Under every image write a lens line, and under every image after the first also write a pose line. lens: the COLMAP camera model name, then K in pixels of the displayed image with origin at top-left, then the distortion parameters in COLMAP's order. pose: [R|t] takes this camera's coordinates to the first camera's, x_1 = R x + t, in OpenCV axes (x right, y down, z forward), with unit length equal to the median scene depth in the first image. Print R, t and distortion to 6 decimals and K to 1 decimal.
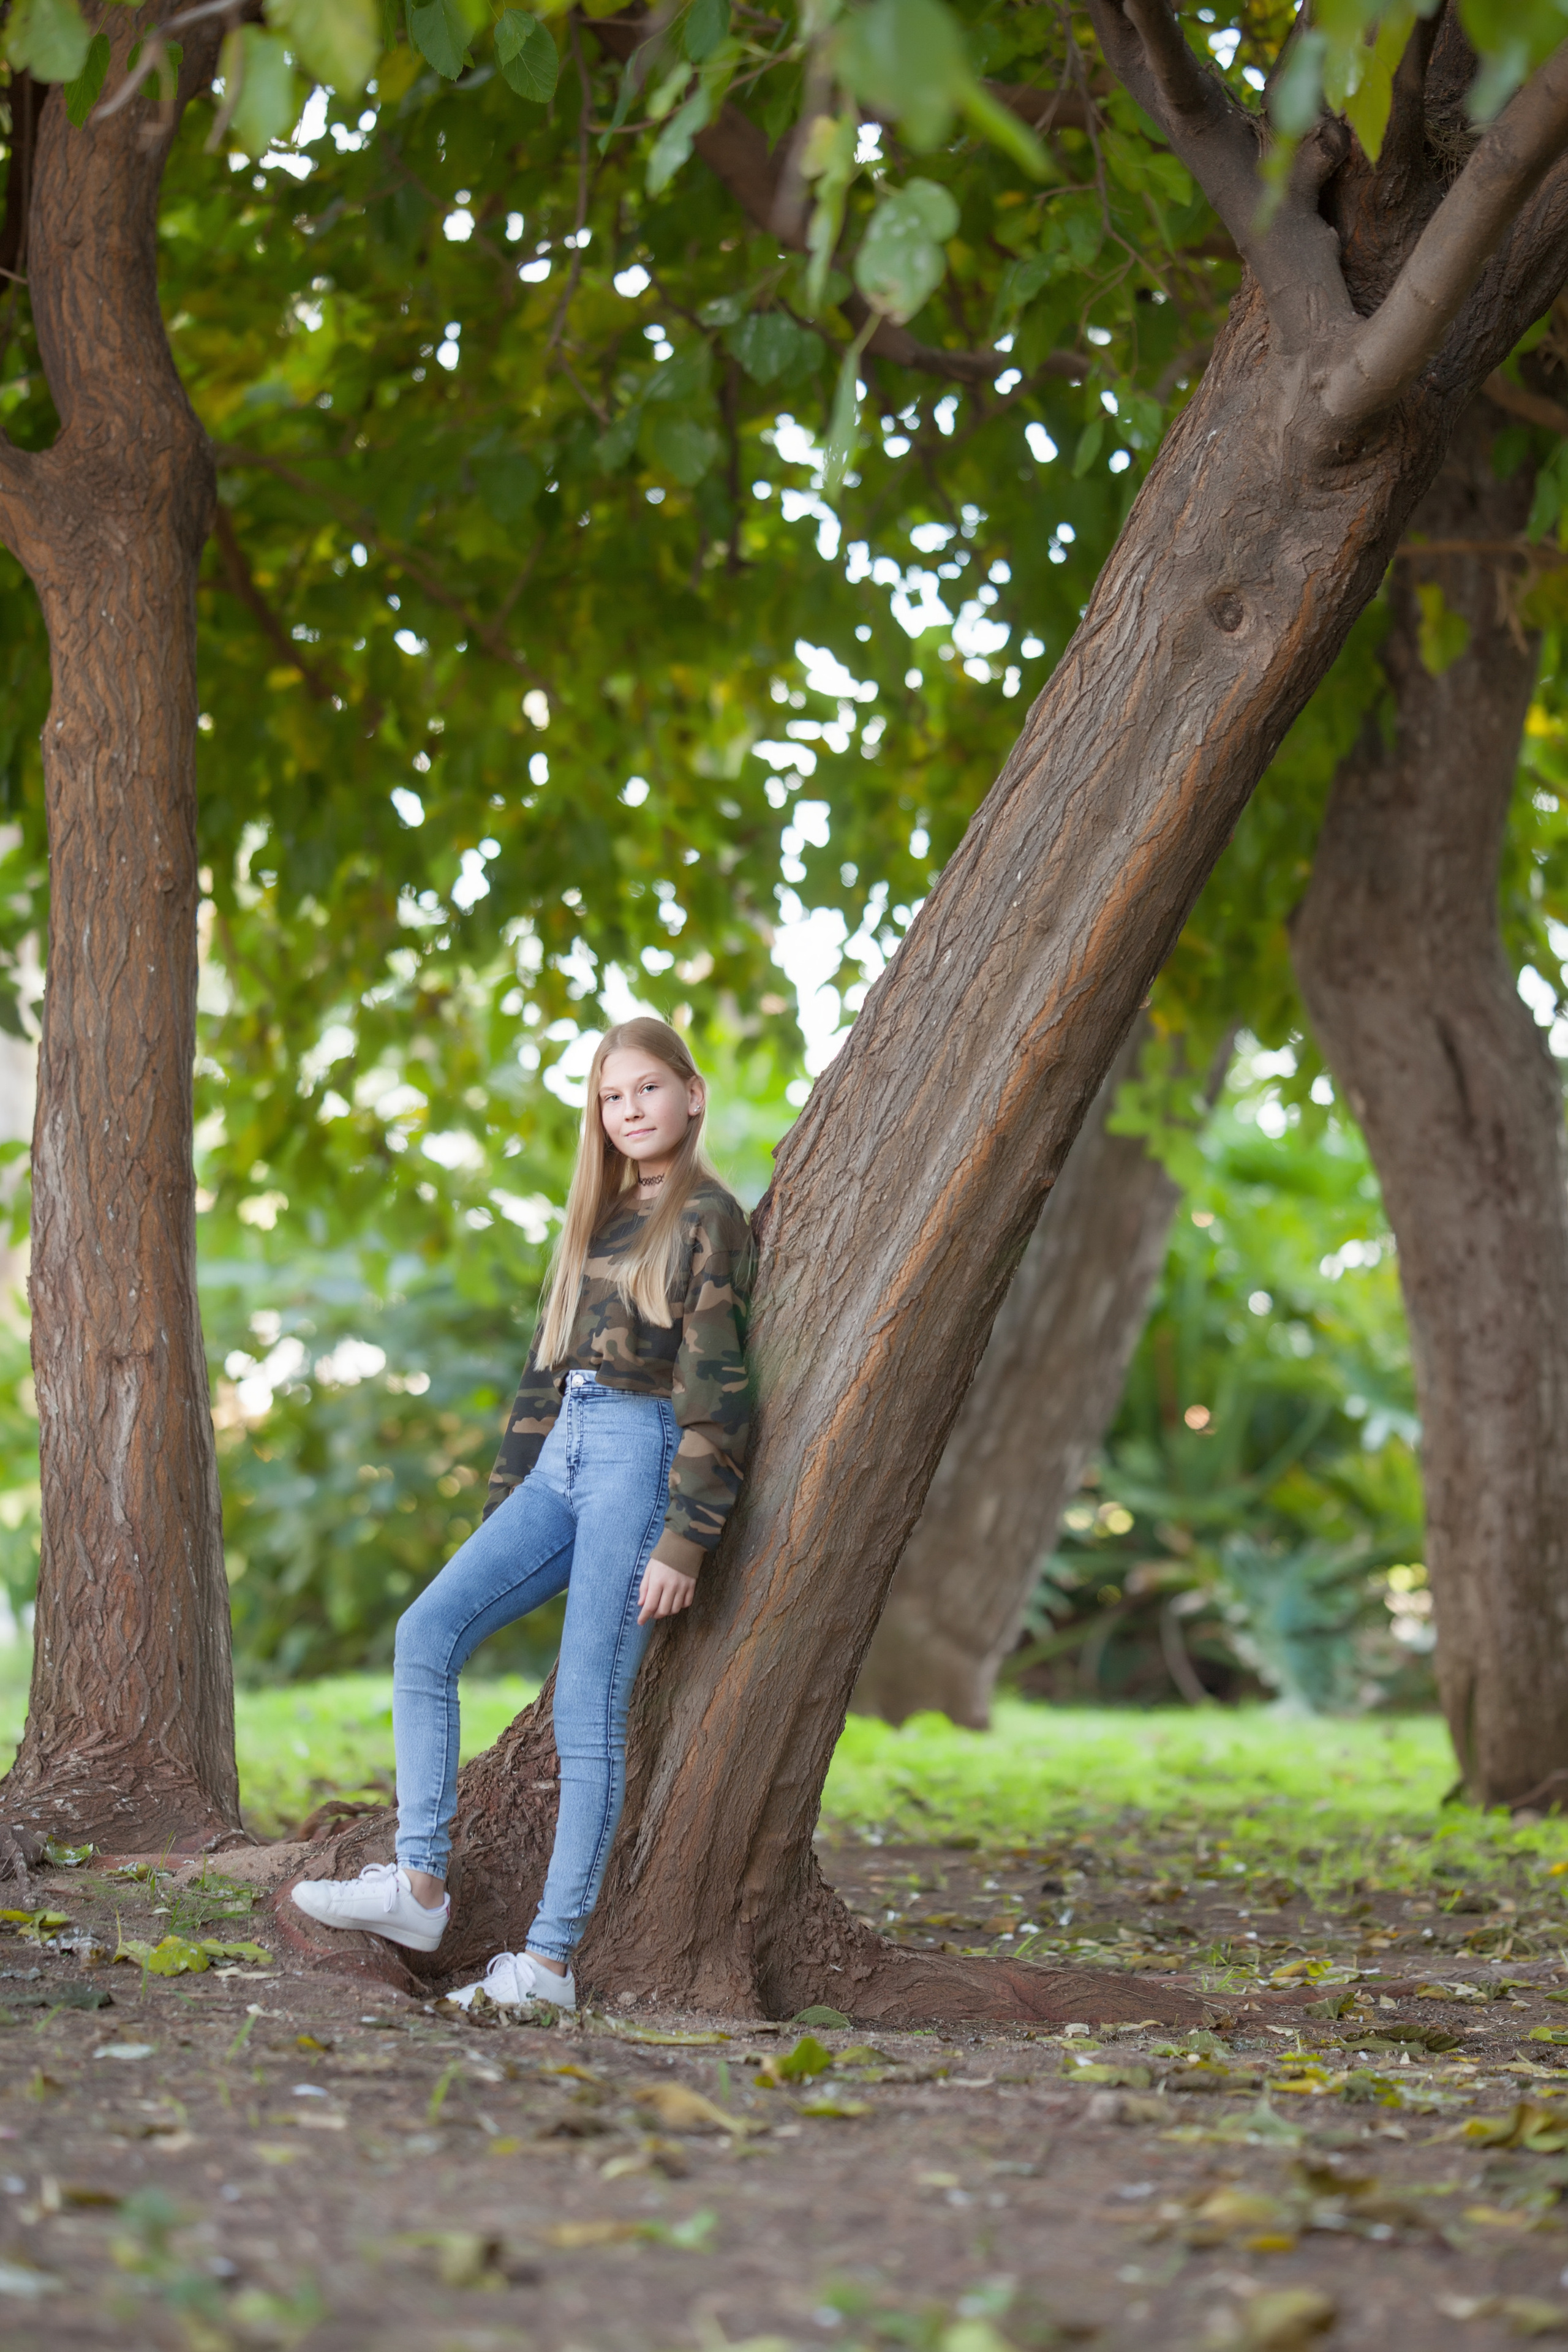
lens RADIAL K [[8795.7, 0, 784.0], [0, 8795.7, 1176.0], [0, 0, 1]] dist [0.260178, -0.601178]
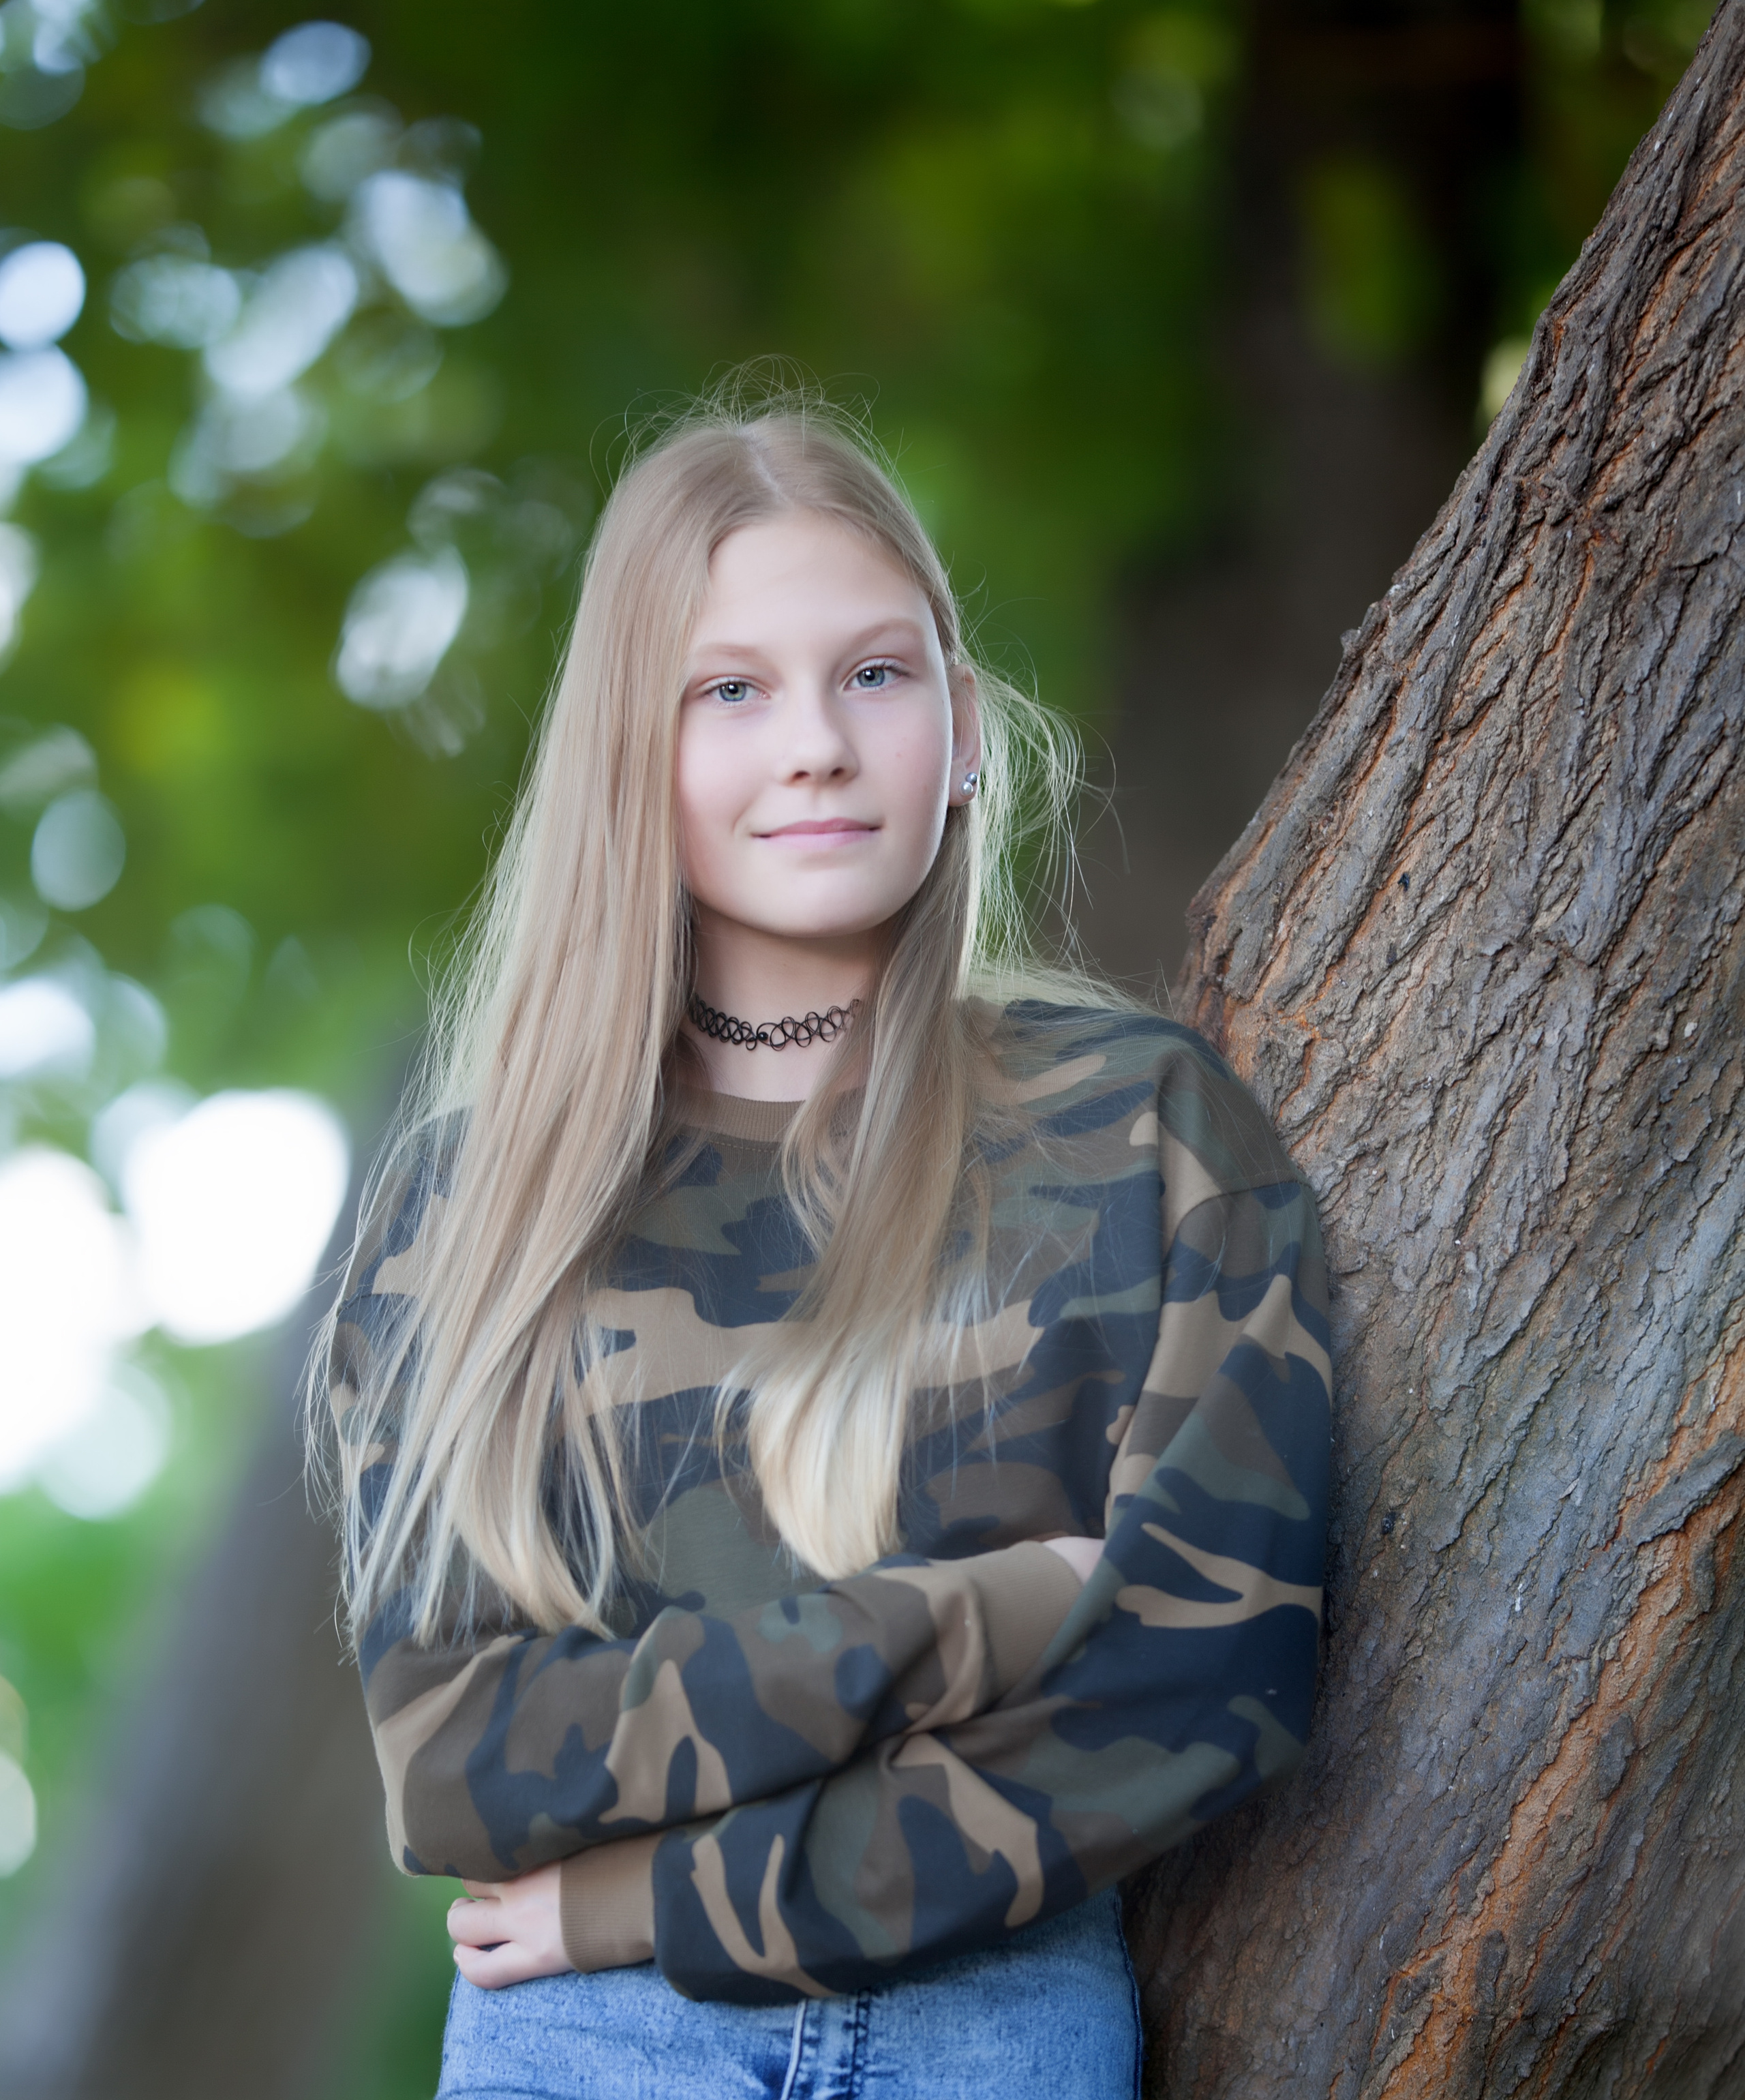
lens RADIAL K [[9950.0, 0, 872.5], [0, 9950.0, 1278.1], [0, 0, 1]] dist [0.188946, 7.895645]
pose [[0.986143, -0.035492, 0.162056, -0.062902], [0.042659, 0.998250, -0.040961, 0.021413], [-0.160319, 0.047306, 0.985931, 0.693307]]
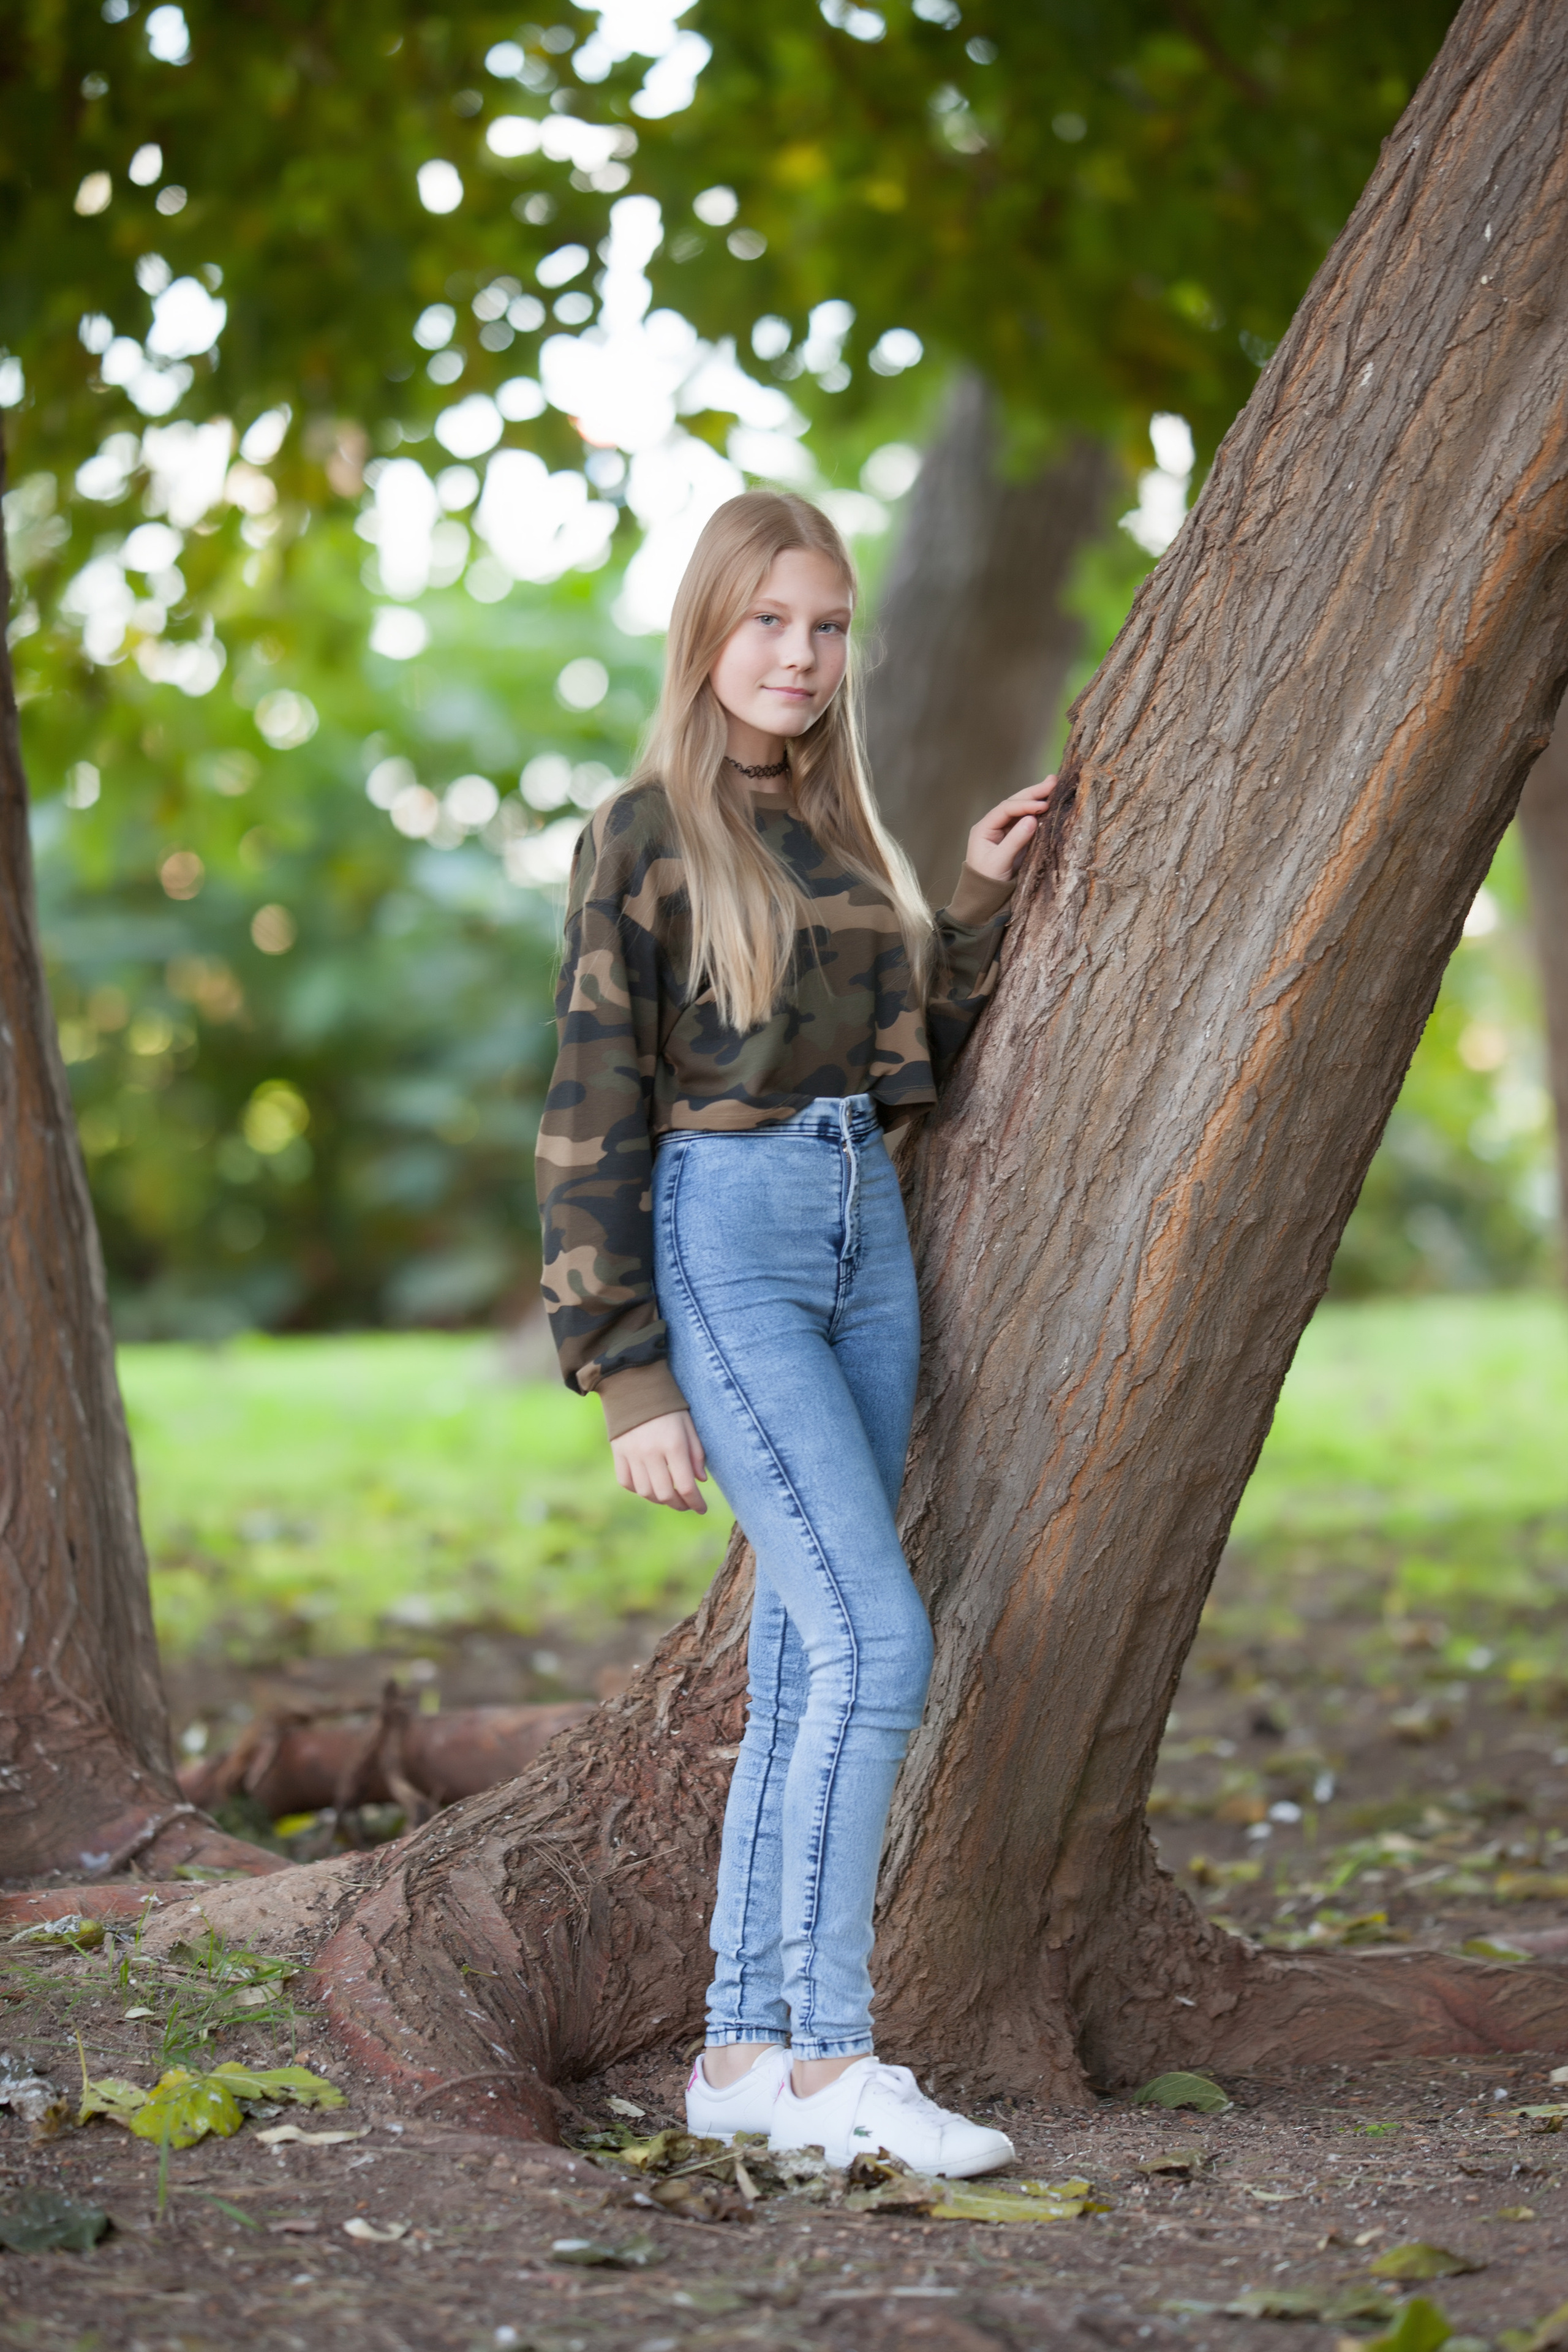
lens RADIAL K [[8795.7, 0, 784.0], [0, 8795.7, 1176.0], [0, 0, 1]] dist [0.260178, -0.601178]
pose [[0.996473, -0.054602, 0.063717, -0.061640], [0.050579, 0.996723, 0.063121, -0.010267], [-0.066955, -0.059676, 0.995970, 0.393441]]
